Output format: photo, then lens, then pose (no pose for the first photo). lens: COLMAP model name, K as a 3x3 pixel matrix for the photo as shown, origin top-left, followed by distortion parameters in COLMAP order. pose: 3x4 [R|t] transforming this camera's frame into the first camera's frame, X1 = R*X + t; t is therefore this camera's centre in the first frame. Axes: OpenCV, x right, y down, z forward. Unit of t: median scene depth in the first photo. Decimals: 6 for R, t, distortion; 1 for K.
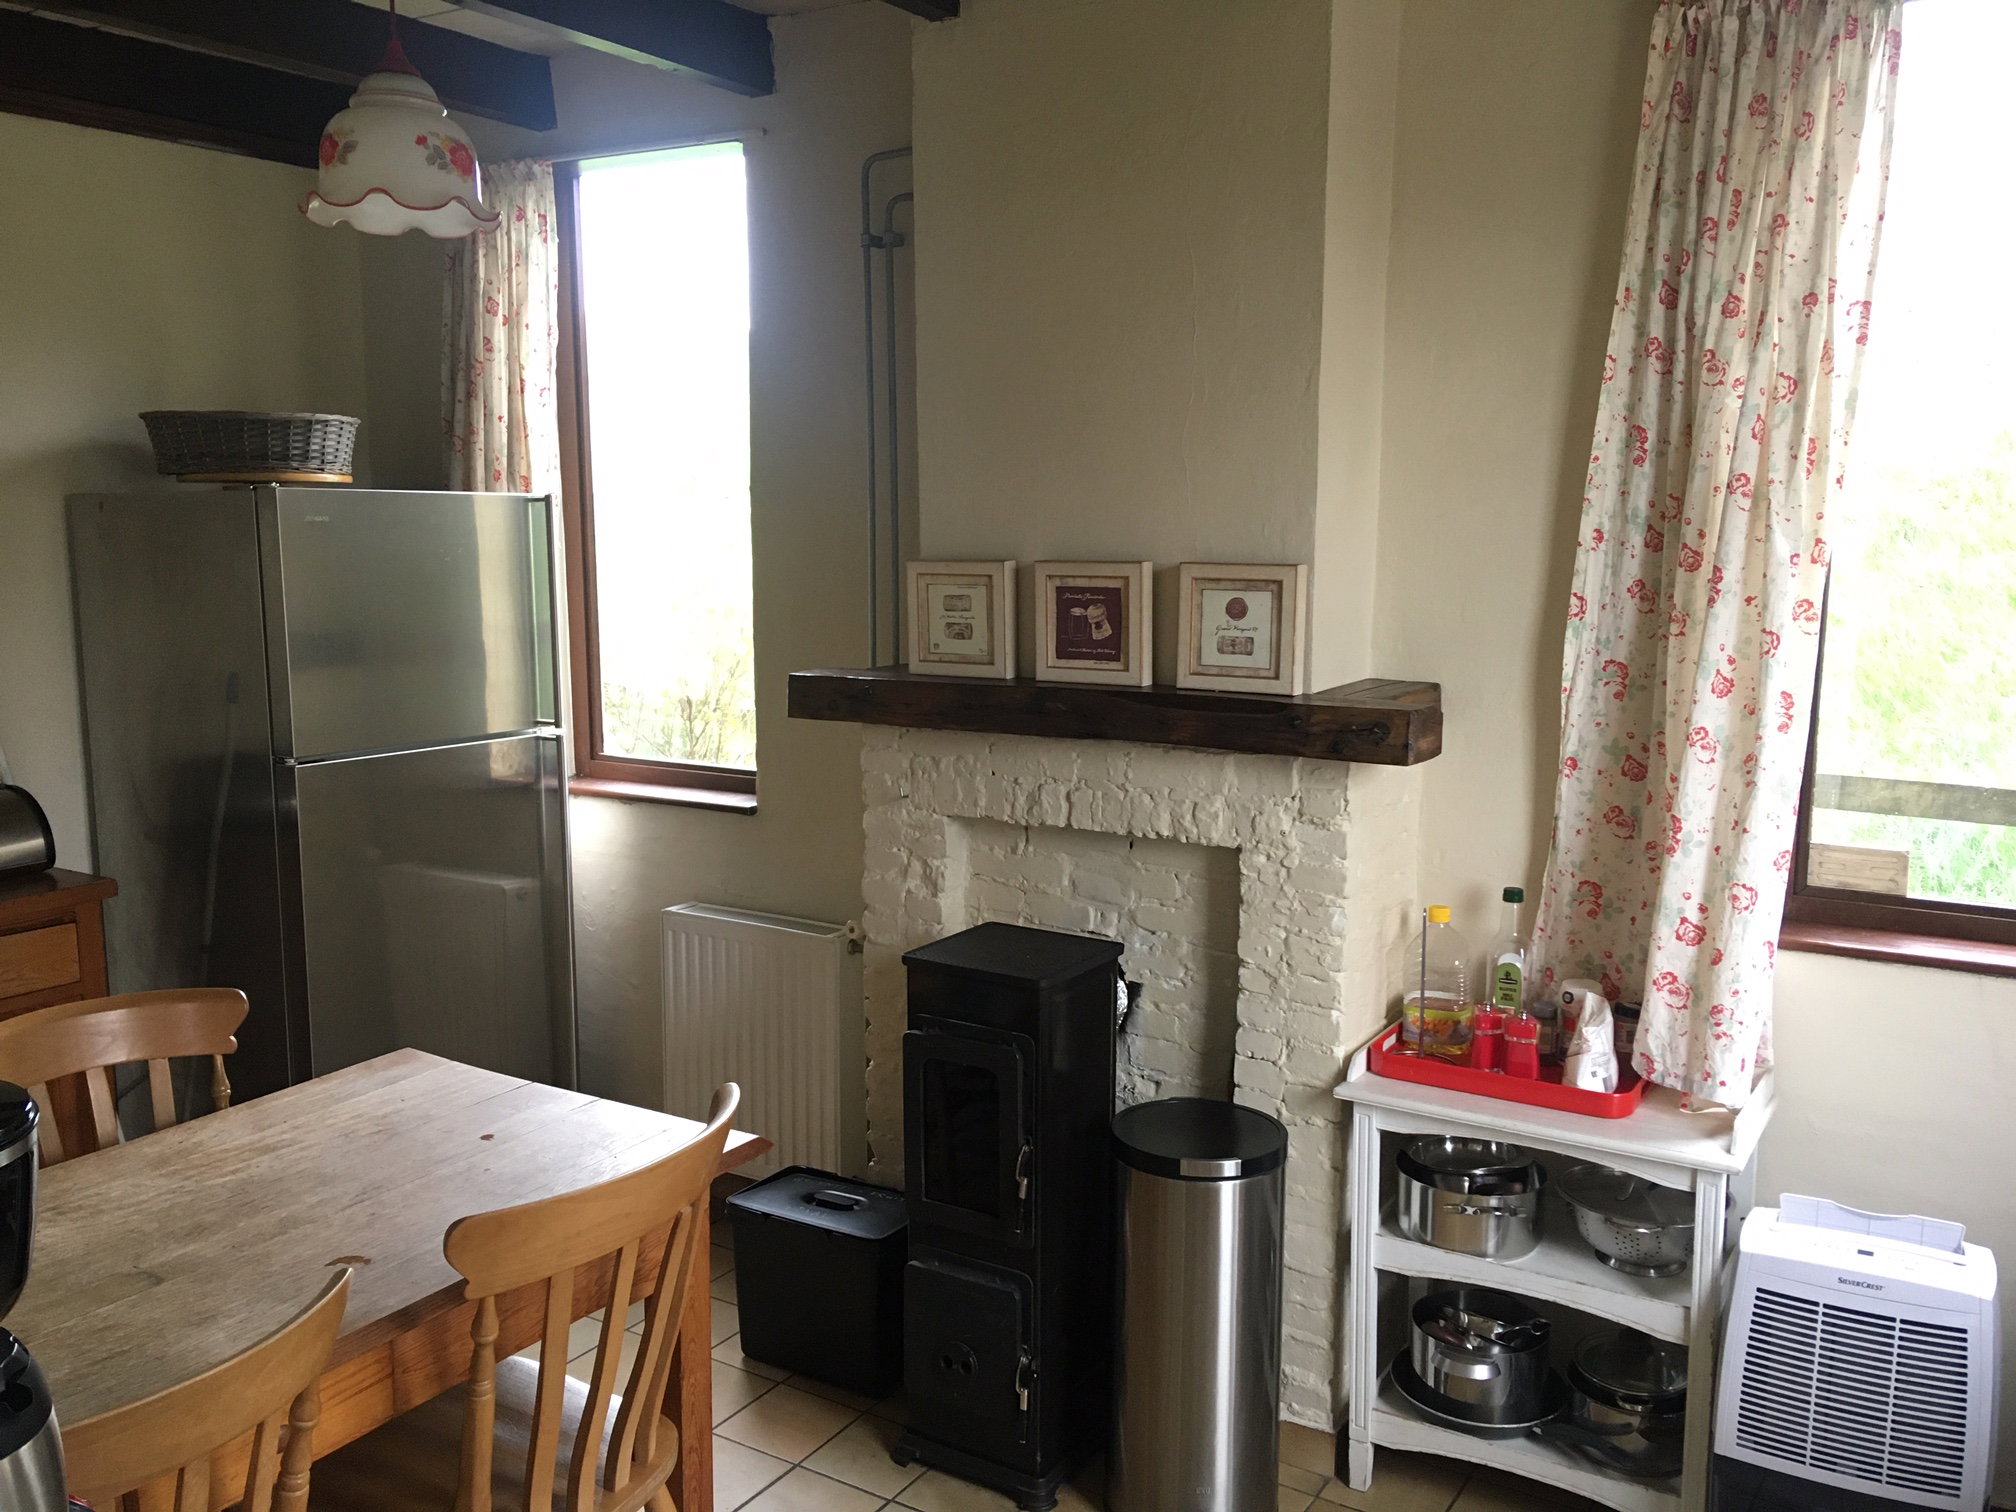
lens RADIAL K [[1697.3, 0, 1007.0], [0, 1697.3, 760.2], [0, 0, 1]] dist [0.012844, 0.002937]
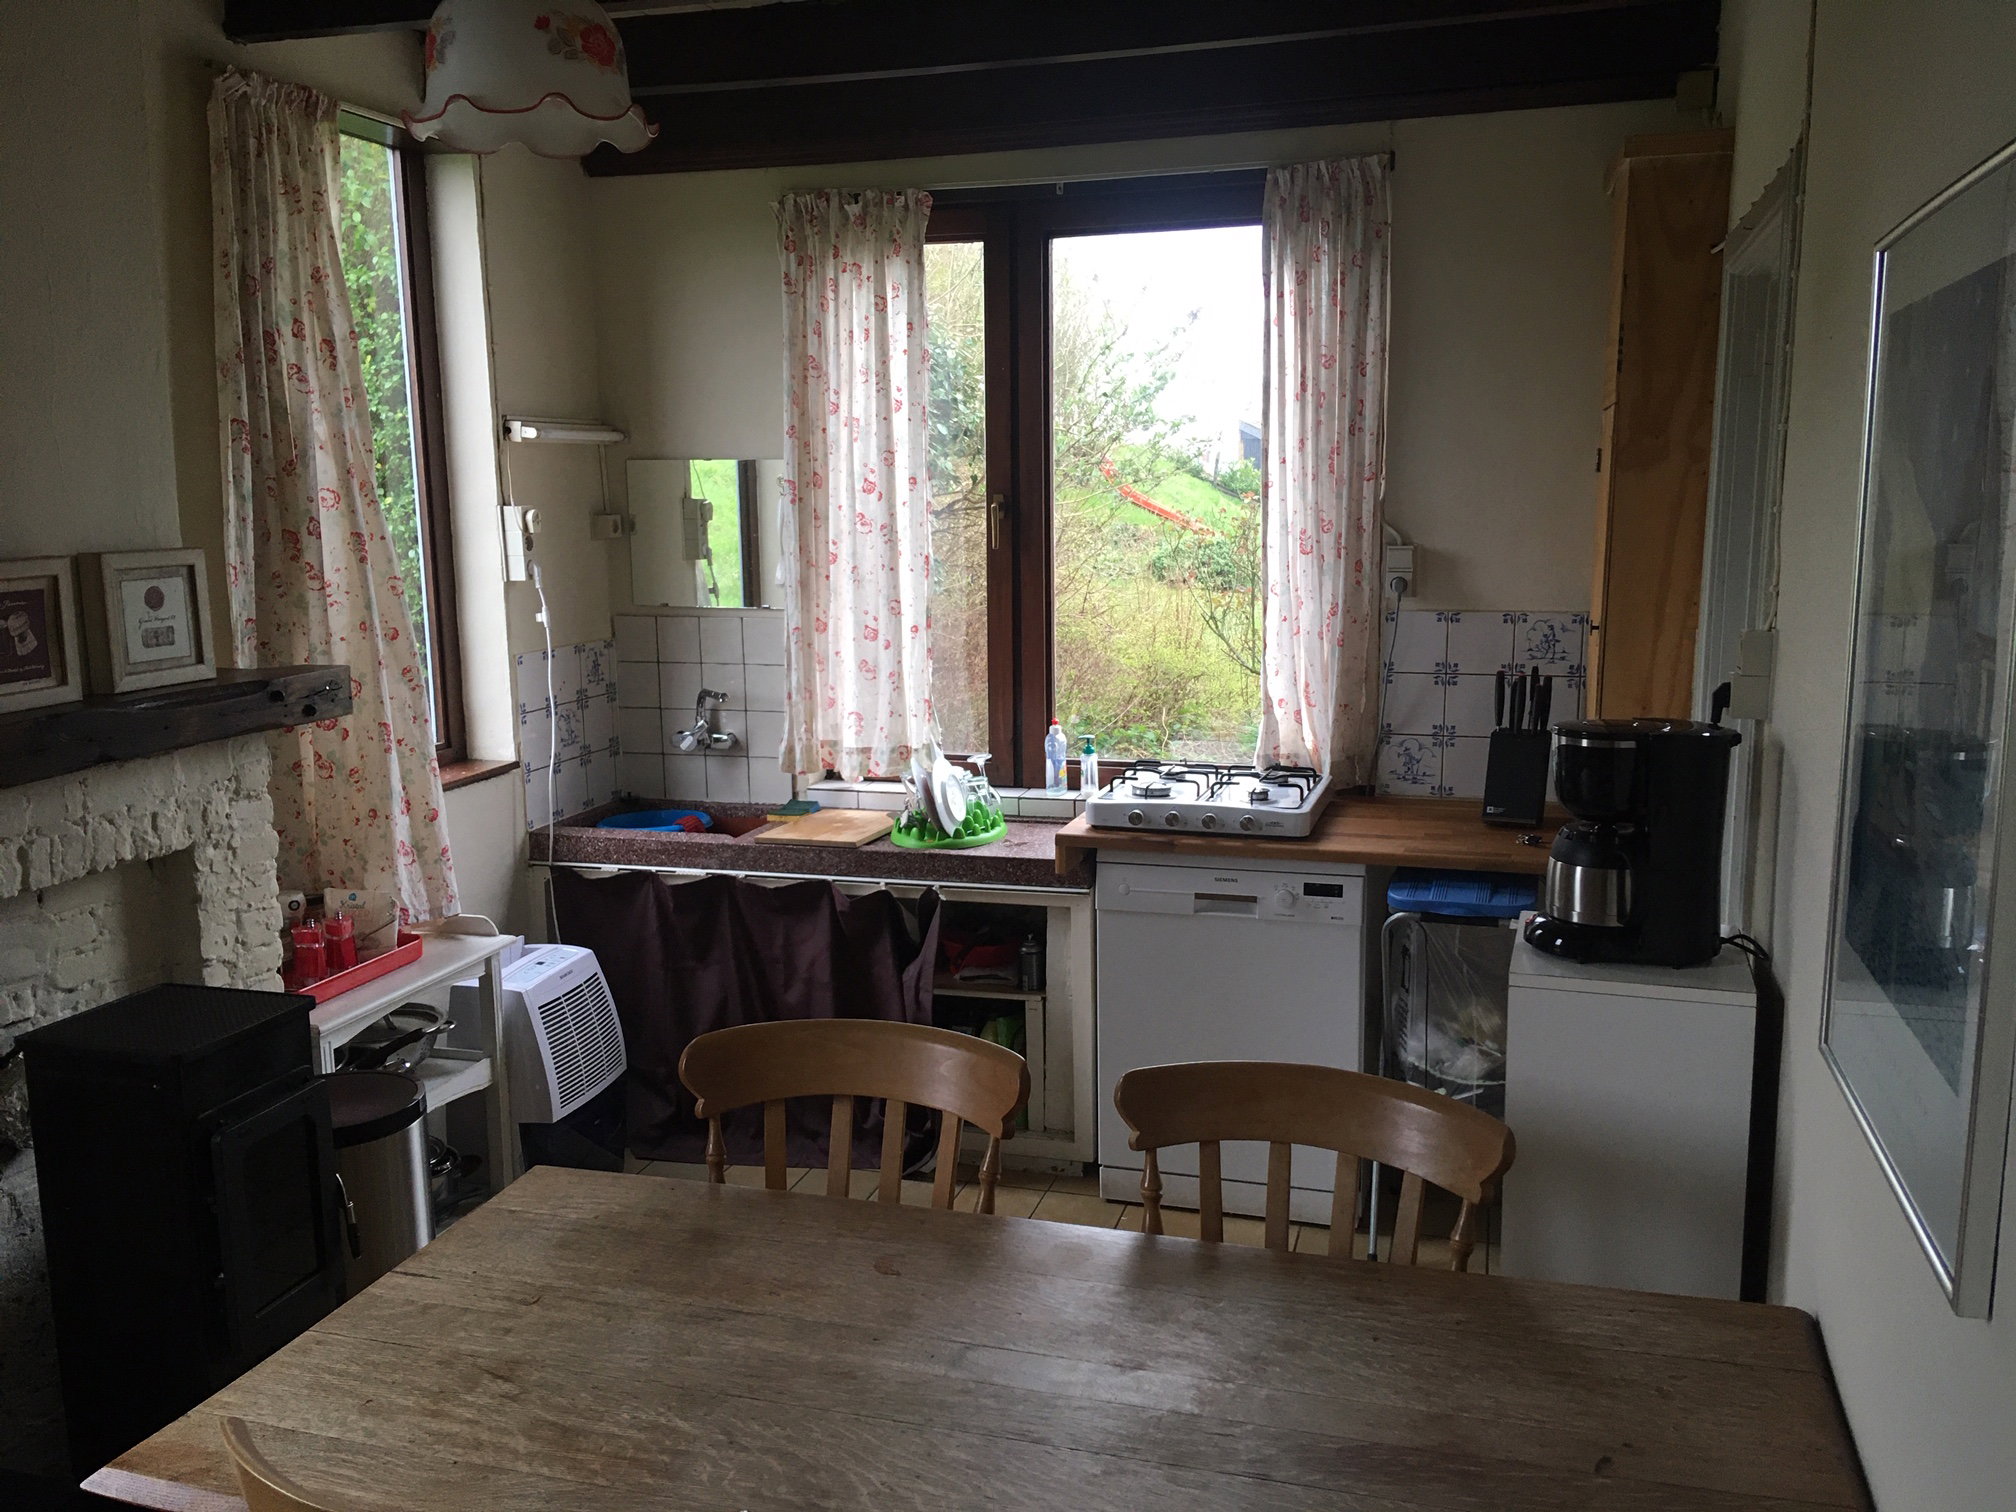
lens RADIAL K [[1697.3, 0, 1007.3], [0, 1697.3, 755.7], [0, 0, 1]] dist [0.012844, 0.002937]
pose [[-0.260335, -0.161110, 0.951982, -0.891881], [0.151228, 0.967007, 0.205008, -0.125302], [-0.953601, 0.197337, -0.227382, 0.771424]]
